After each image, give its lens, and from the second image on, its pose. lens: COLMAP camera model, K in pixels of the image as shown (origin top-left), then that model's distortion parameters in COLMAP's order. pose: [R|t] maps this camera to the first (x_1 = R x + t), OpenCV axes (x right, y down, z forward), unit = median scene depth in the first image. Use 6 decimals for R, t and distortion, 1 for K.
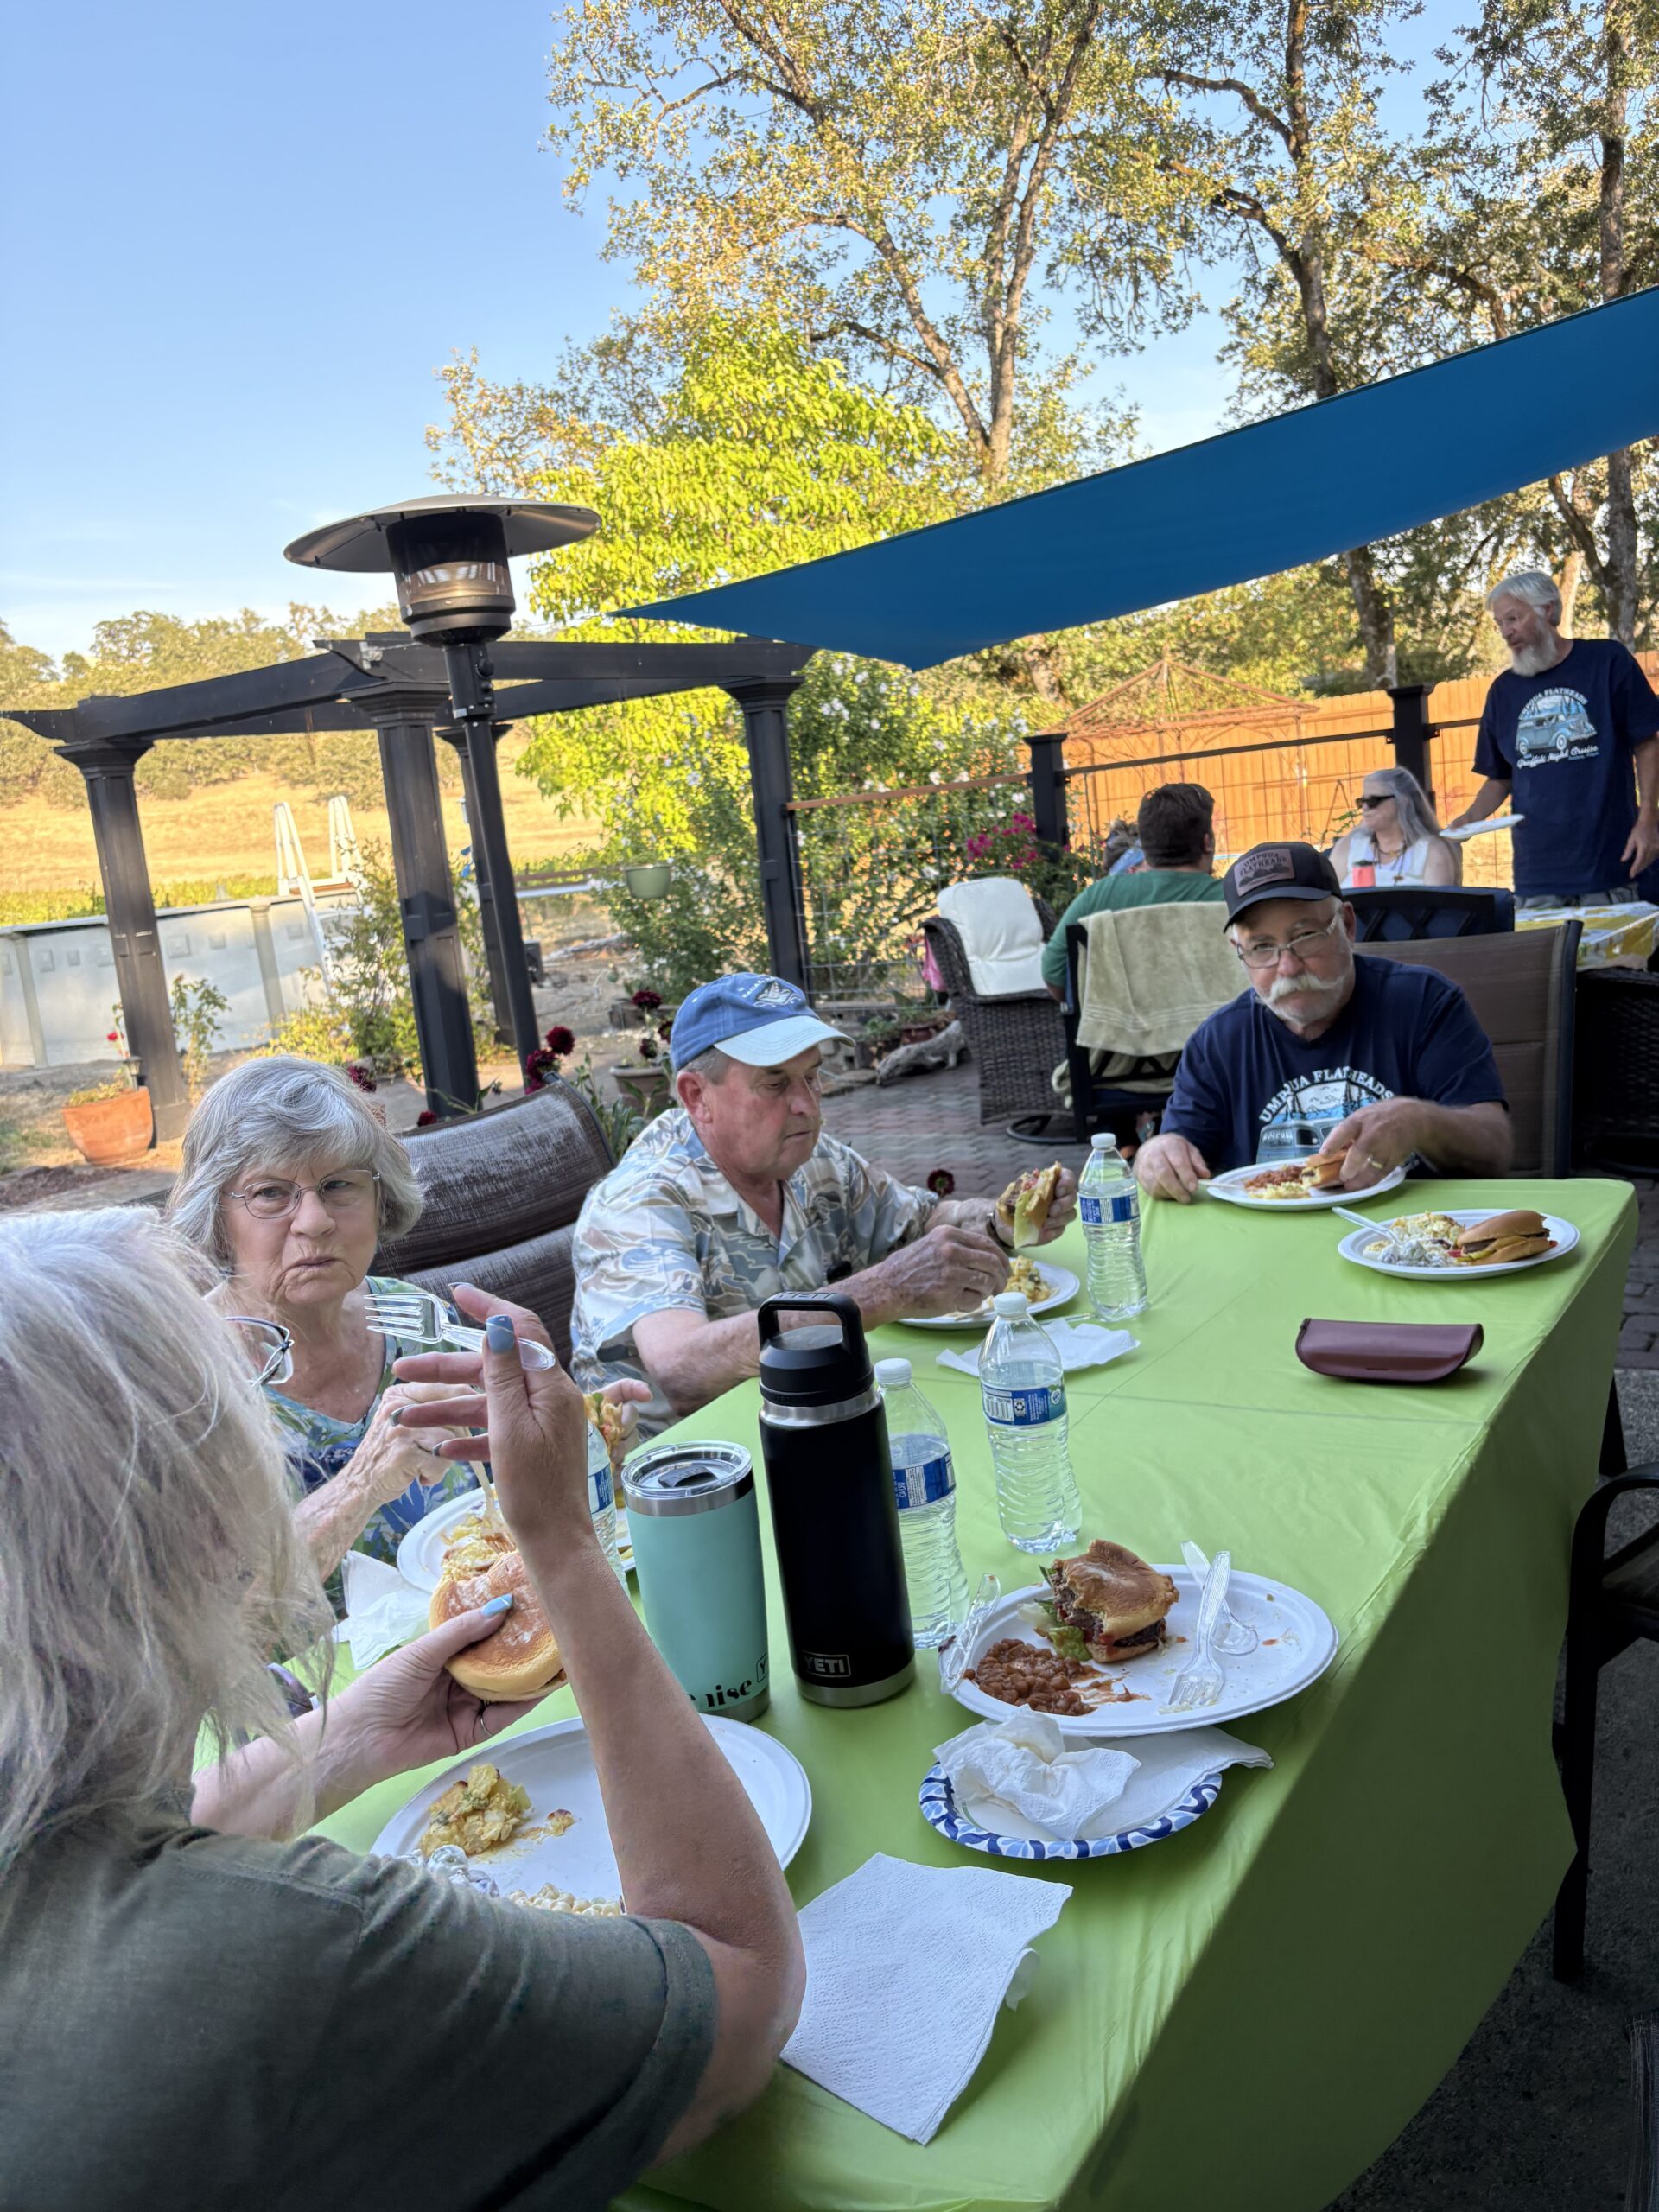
lens RADIAL K [[1648.3, 0, 824.6], [0, 1648.3, 1124.3], [0, 0, 1]] dist [0.043339, -0.057444]
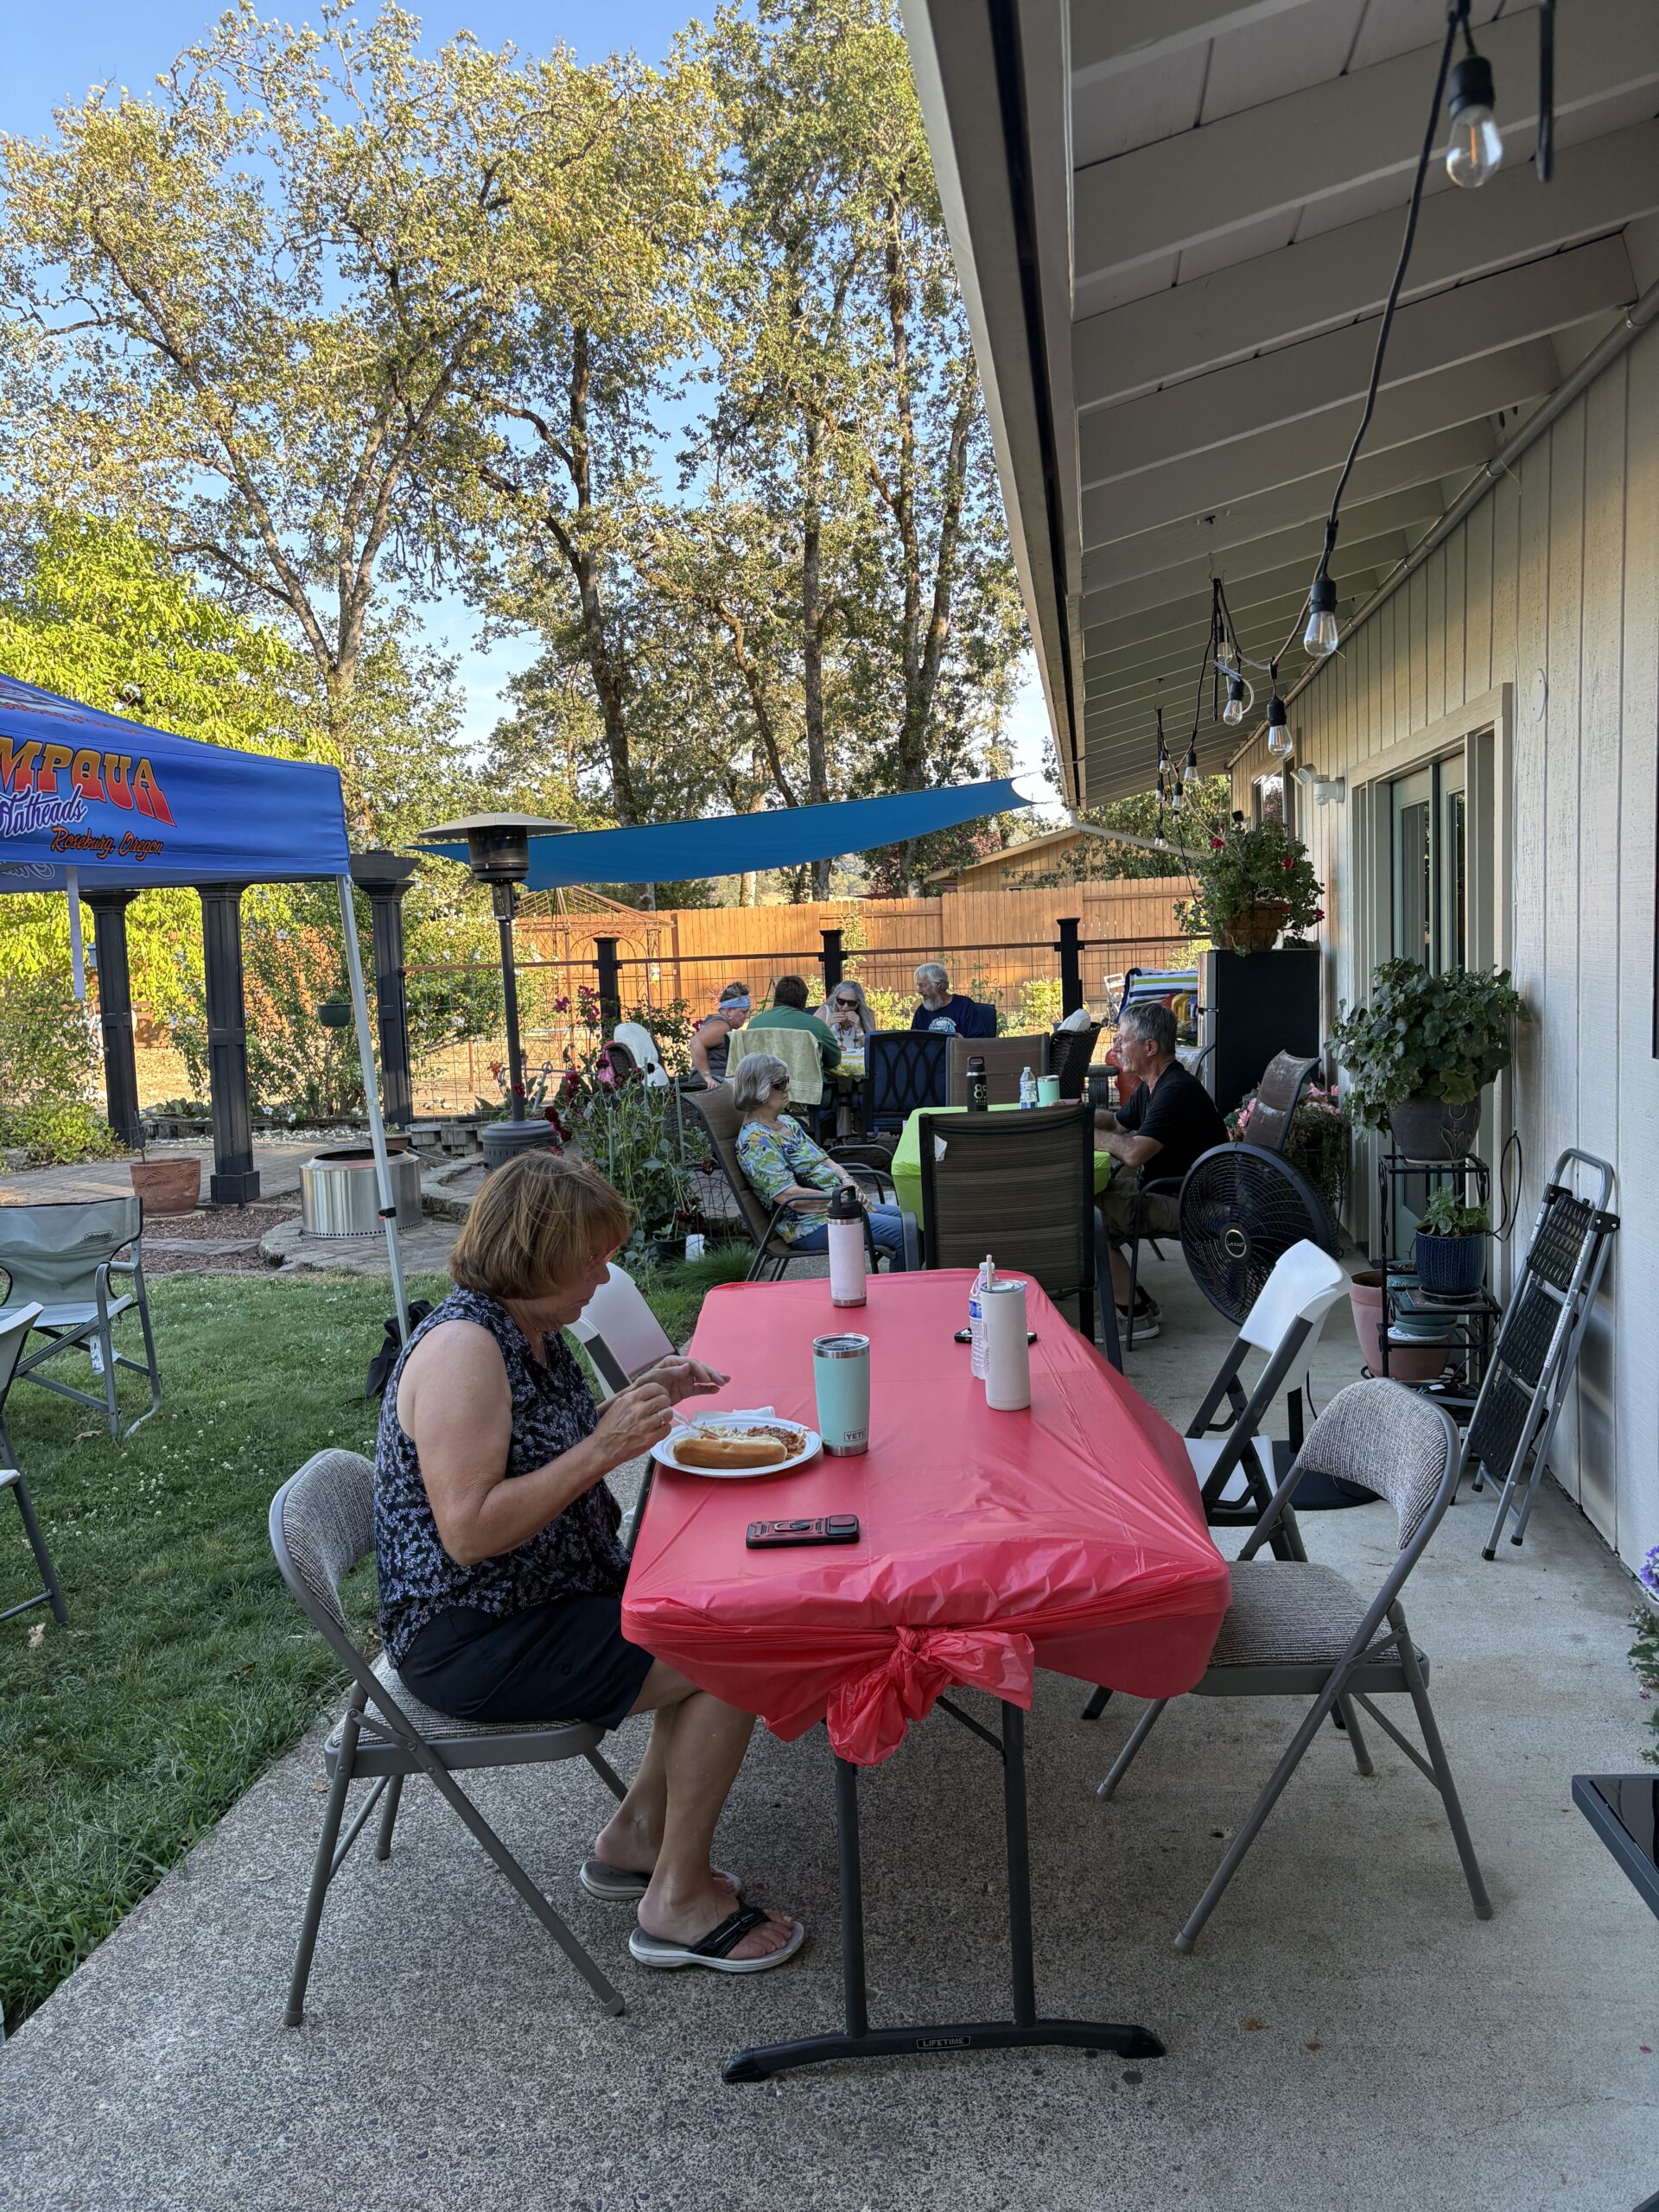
lens RADIAL K [[1648.3, 0, 839.1], [0, 1648.3, 1102.8], [0, 0, 1]] dist [0.043339, -0.057444]
pose [[0.883358, 0.035515, 0.467352, -0.107242], [0.022929, 0.992657, -0.118774, 0.030127], [-0.468138, 0.115636, 0.876057, -0.123588]]
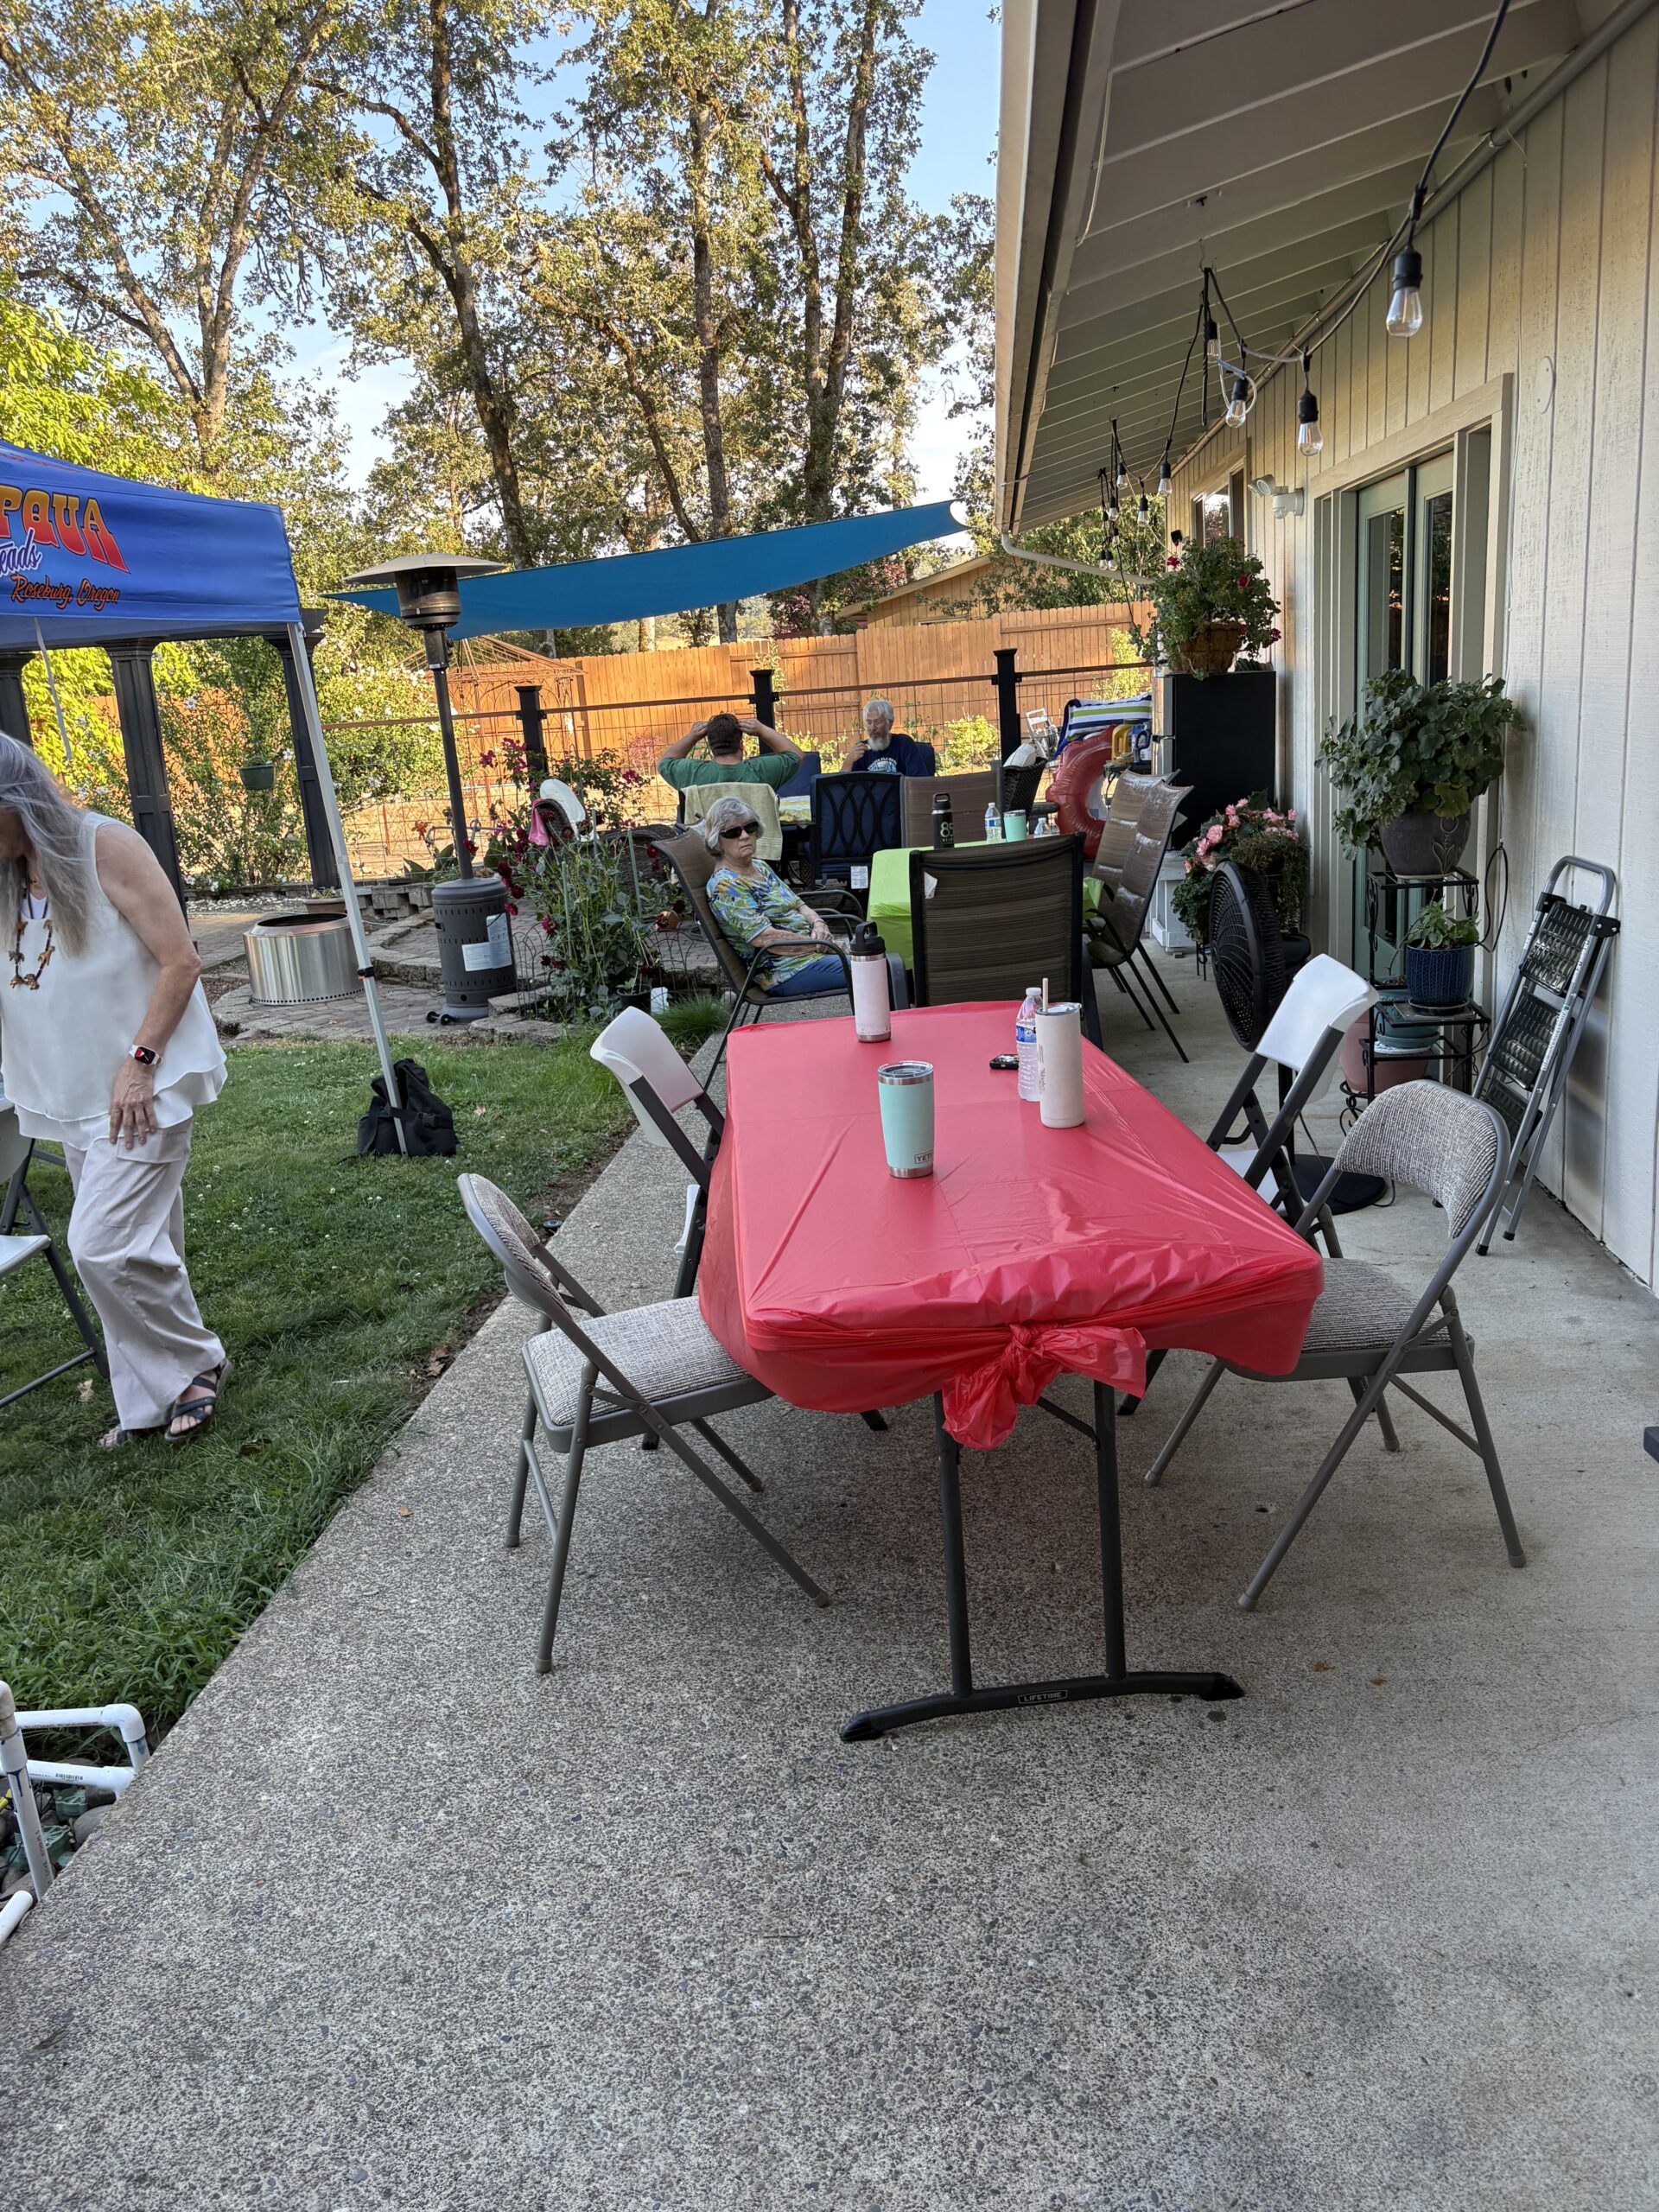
lens RADIAL K [[1648.3, 0, 813.6], [0, 1648.3, 1103.6], [0, 0, 1]] dist [0.043339, -0.057444]
pose [[0.865576, -0.072100, 0.495561, -0.112350], [0.064663, 0.997389, 0.032169, 0.030780], [-0.496586, 0.004200, 0.867977, -0.121309]]
